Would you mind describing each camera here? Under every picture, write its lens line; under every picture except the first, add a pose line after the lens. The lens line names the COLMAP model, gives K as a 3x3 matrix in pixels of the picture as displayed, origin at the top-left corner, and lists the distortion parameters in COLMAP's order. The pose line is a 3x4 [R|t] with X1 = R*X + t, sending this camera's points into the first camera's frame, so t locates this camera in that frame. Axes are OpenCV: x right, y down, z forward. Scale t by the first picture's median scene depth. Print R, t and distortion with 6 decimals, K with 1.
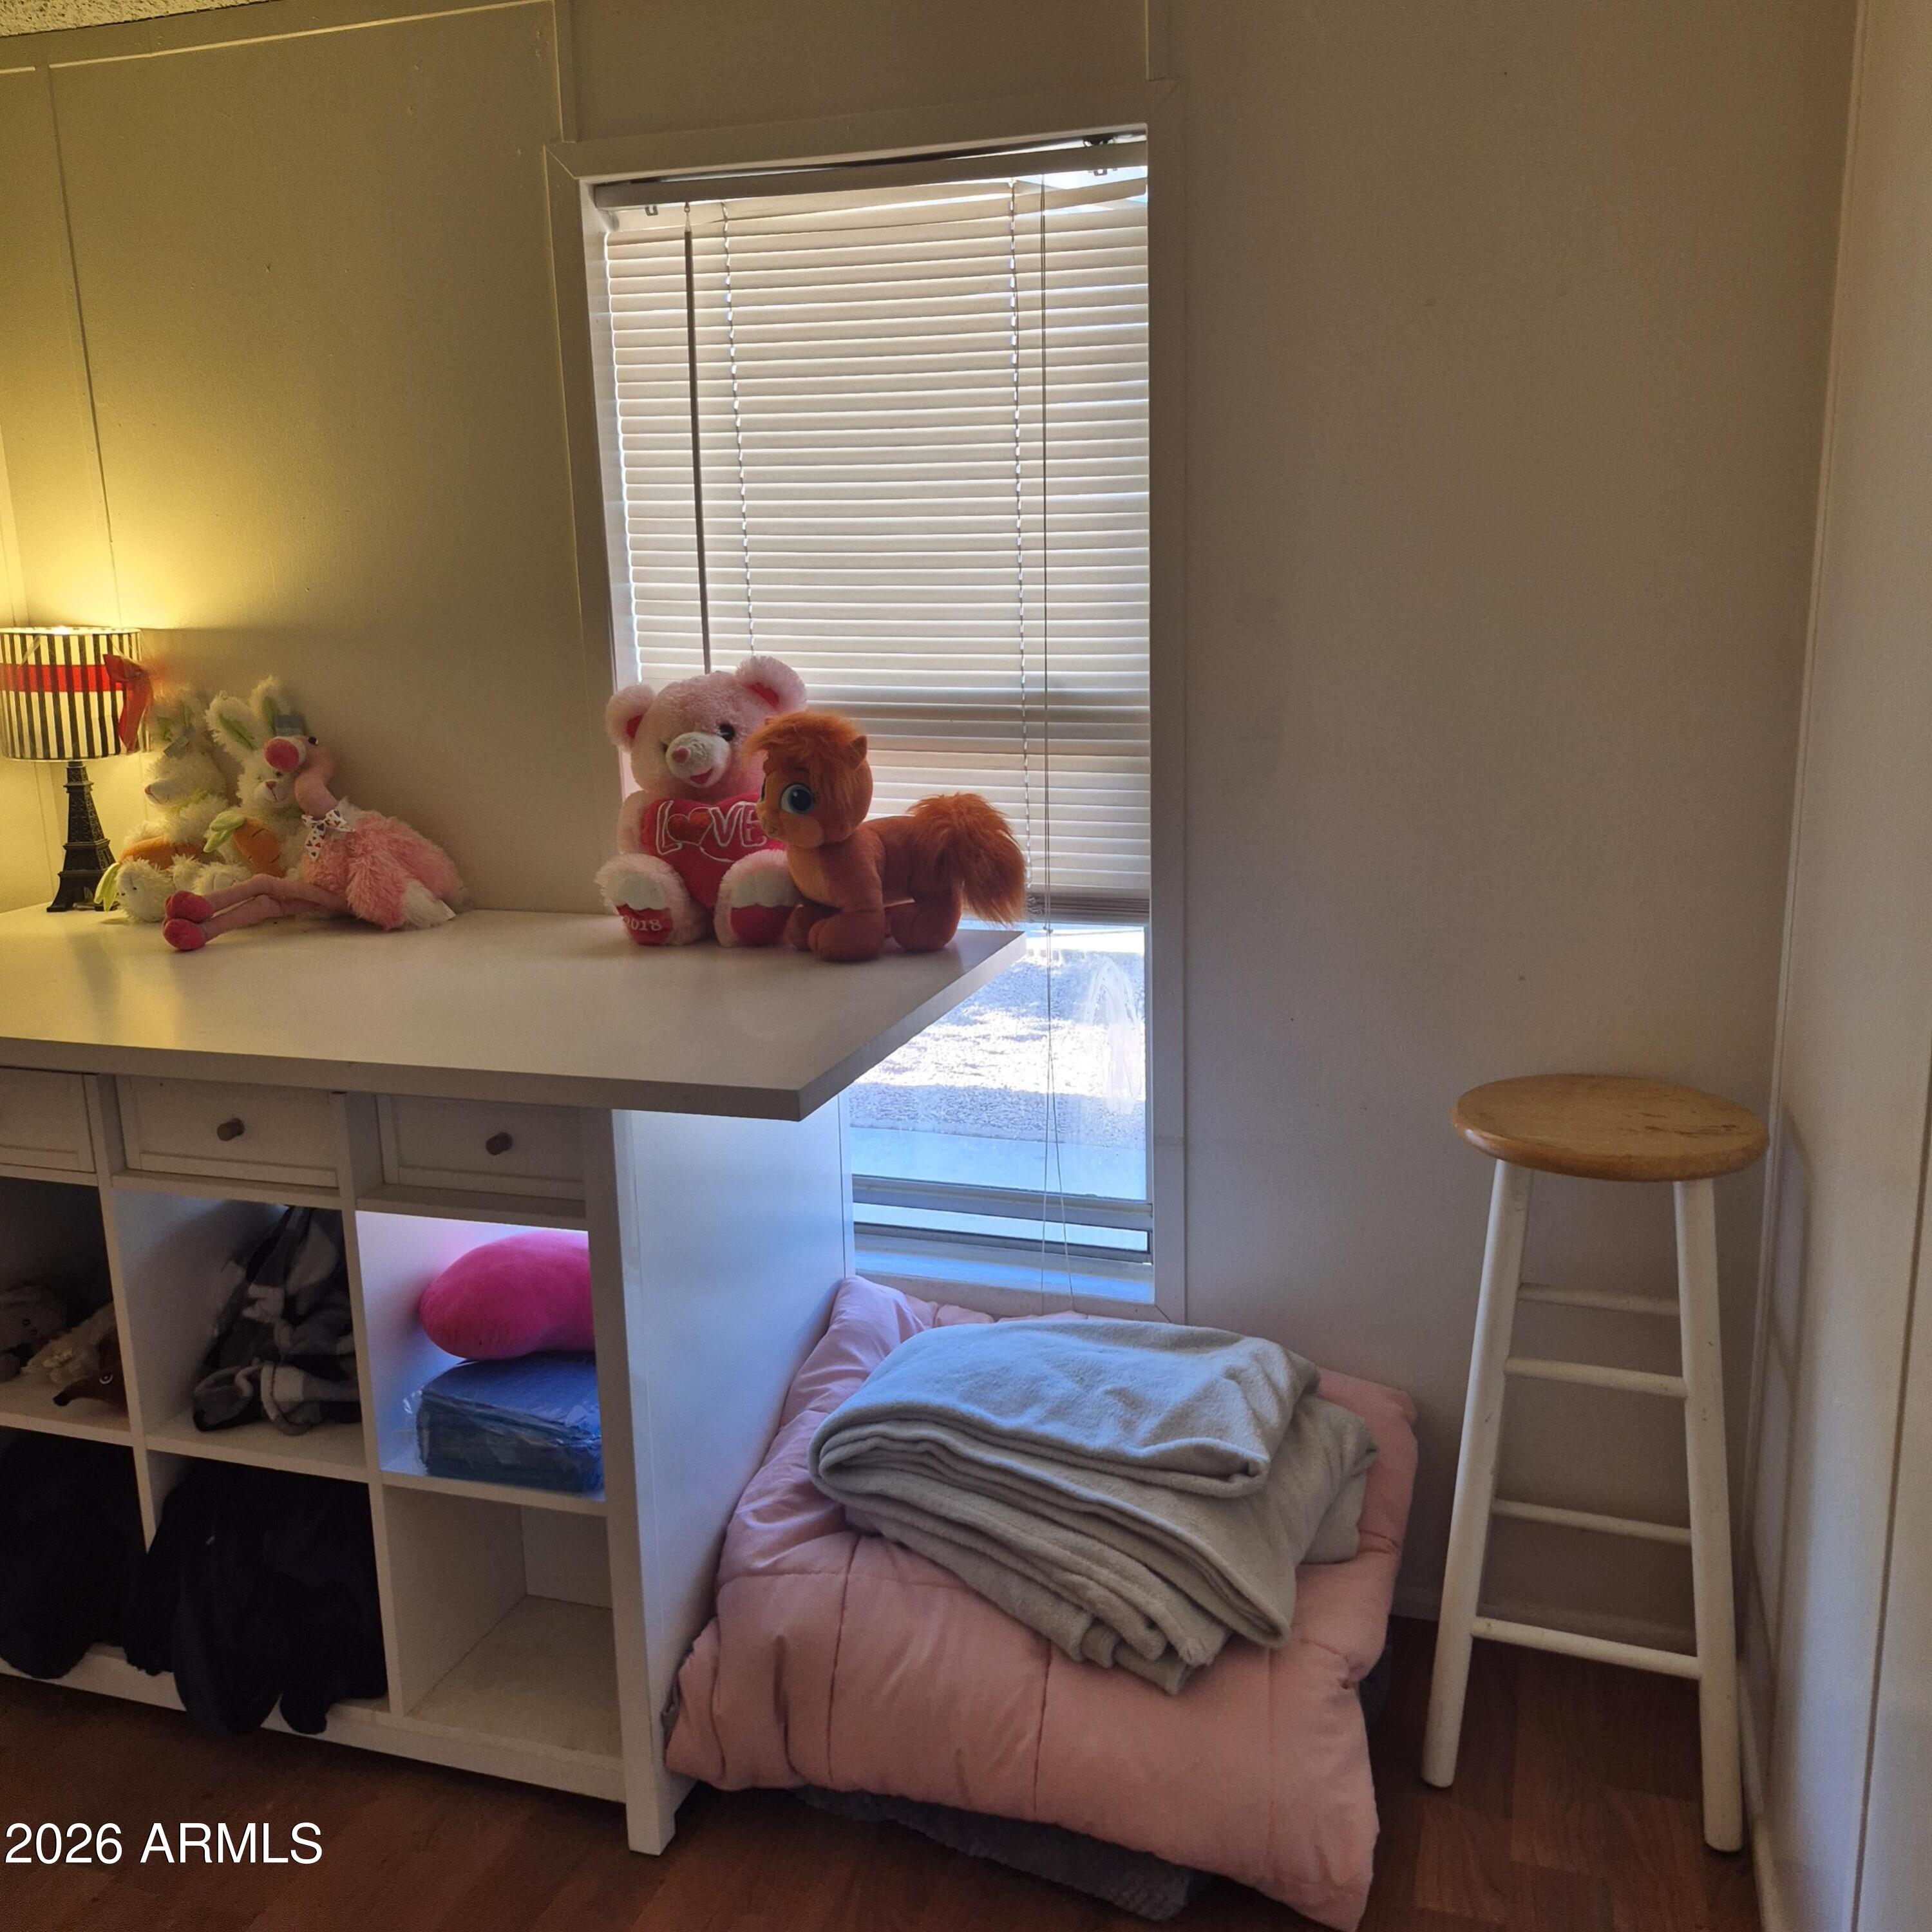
lens RADIAL K [[1780.4, 0, 974.3], [0, 1780.4, 968.8], [0, 0, 1]] dist [0.154310, -0.256961]
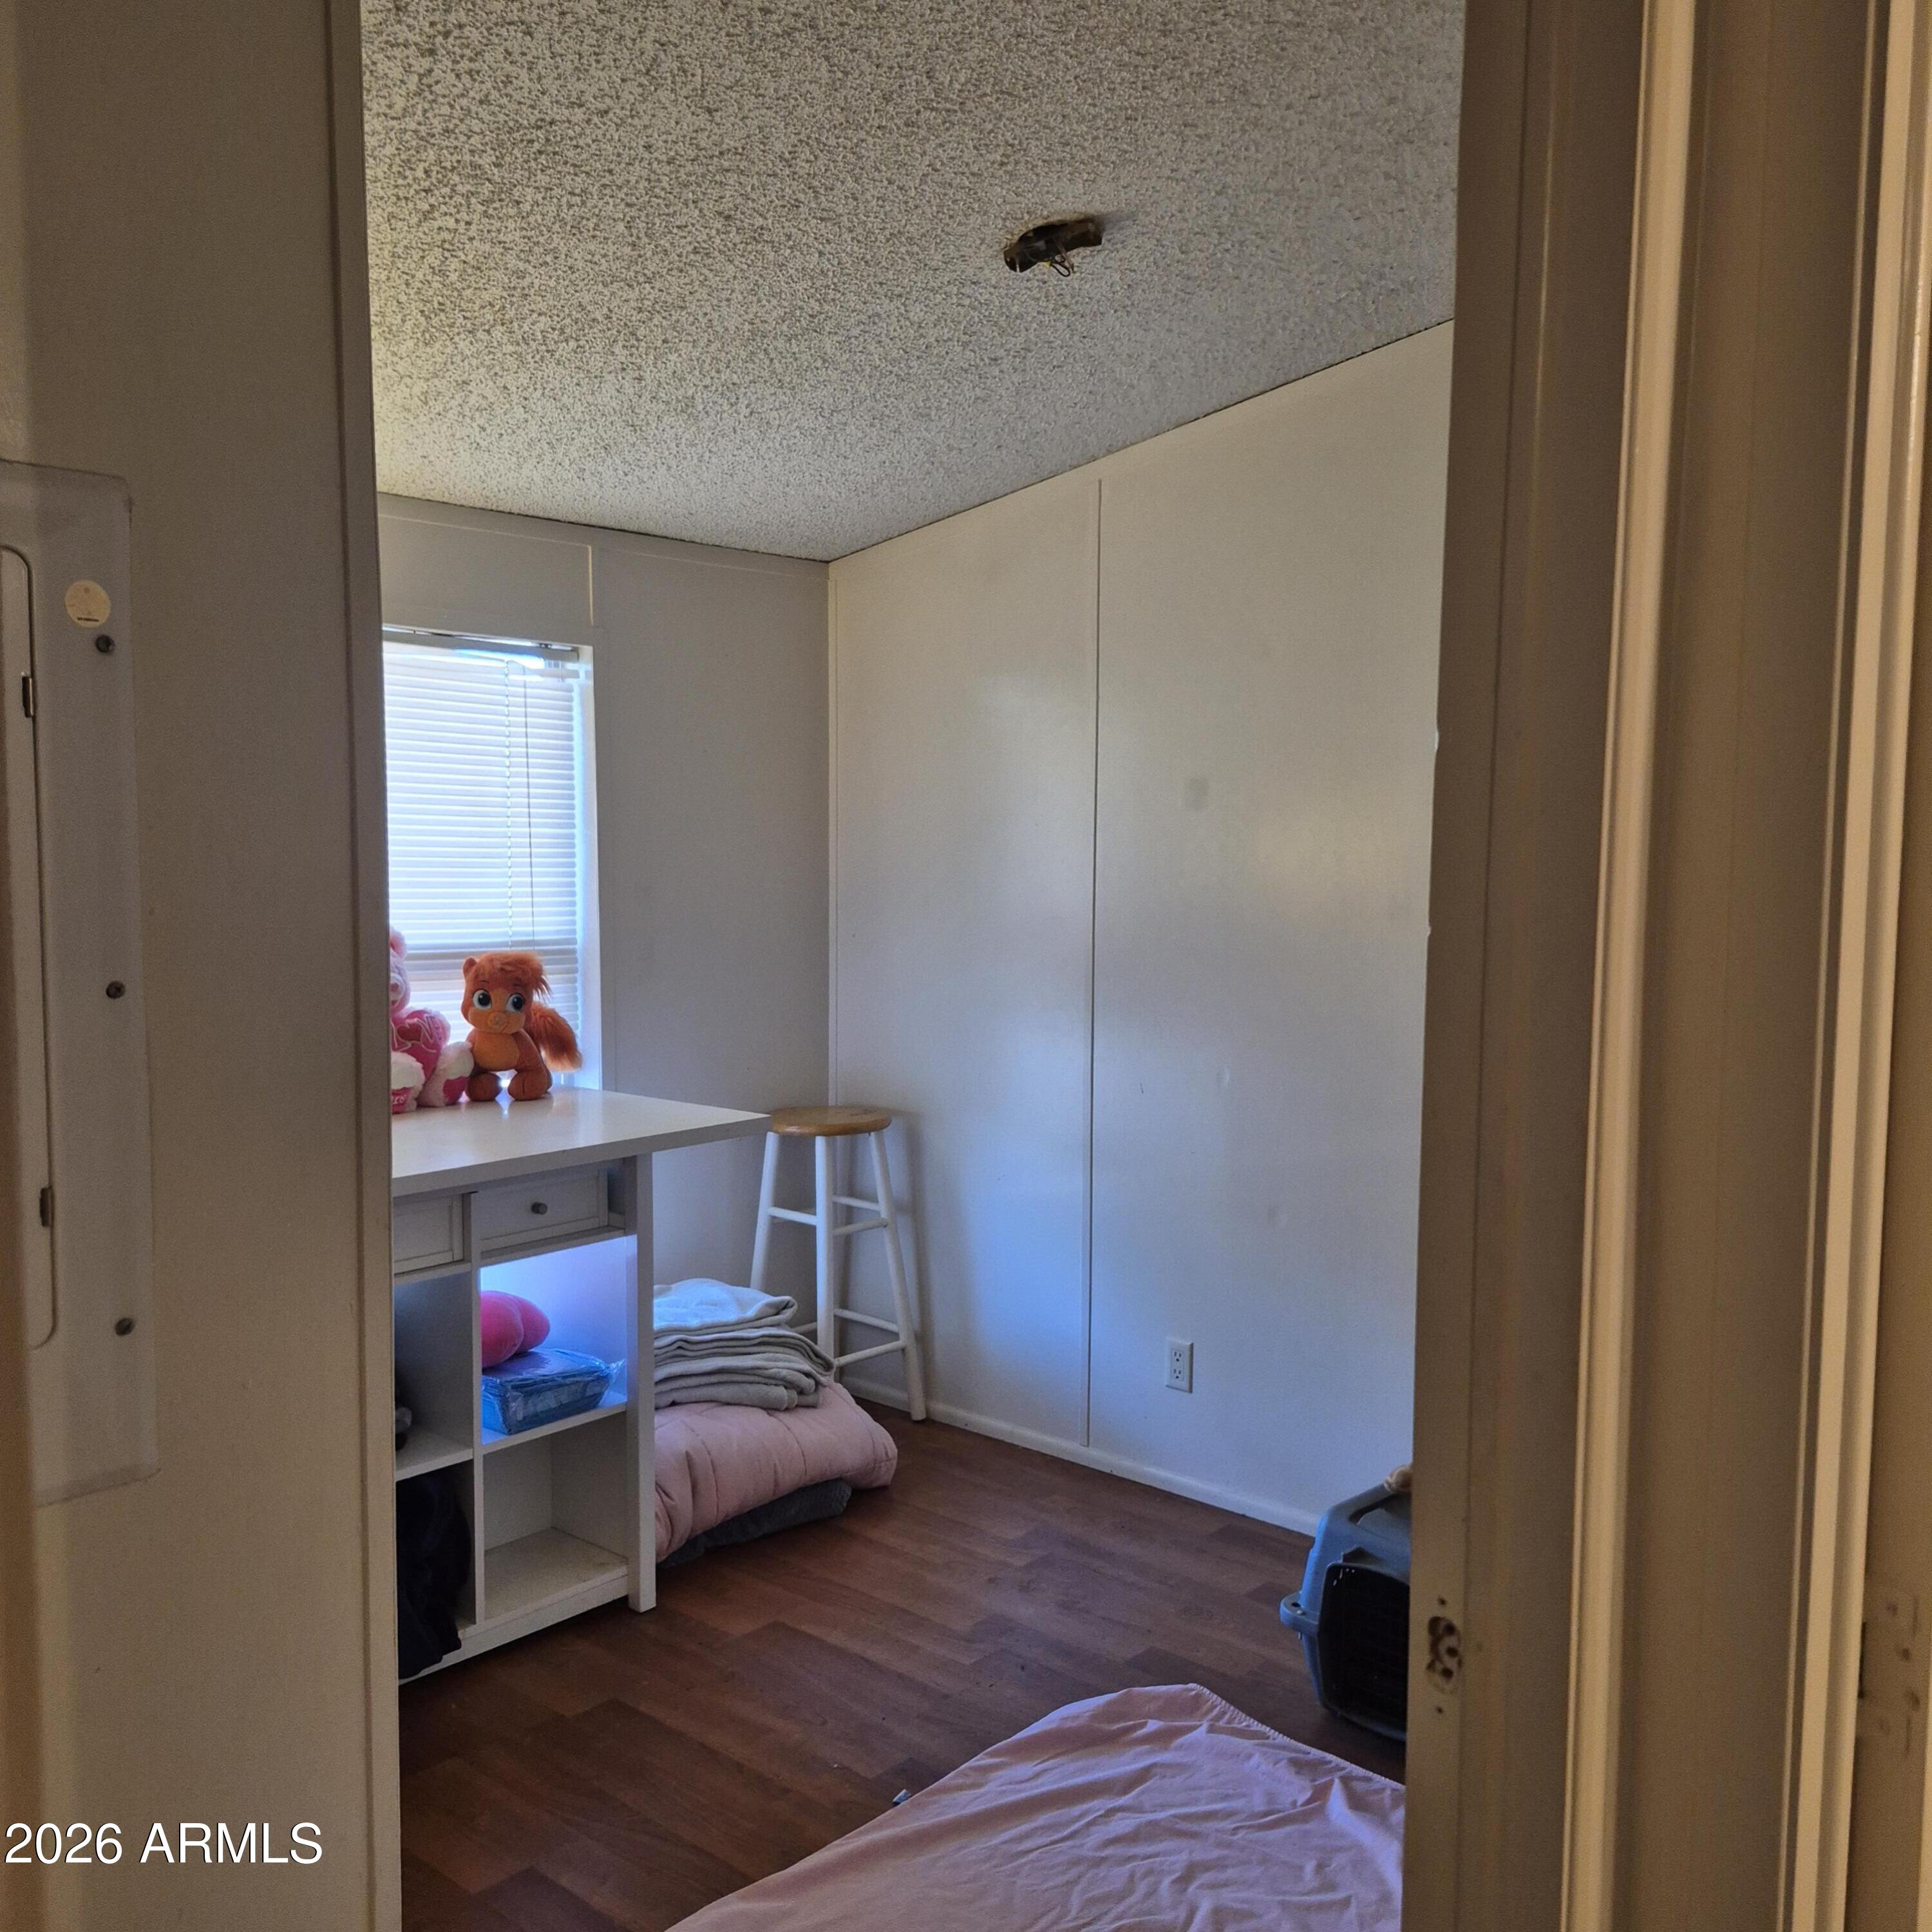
lens RADIAL K [[1793.6, 0, 922.3], [0, 1793.6, 941.2], [0, 0, 1]] dist [0.094830, -0.142229]
pose [[0.382917, -0.022437, 0.923510, -1.453295], [0.184721, 0.981374, -0.052749, 0.008567], [-0.905126, 0.190790, 0.379930, 0.009788]]
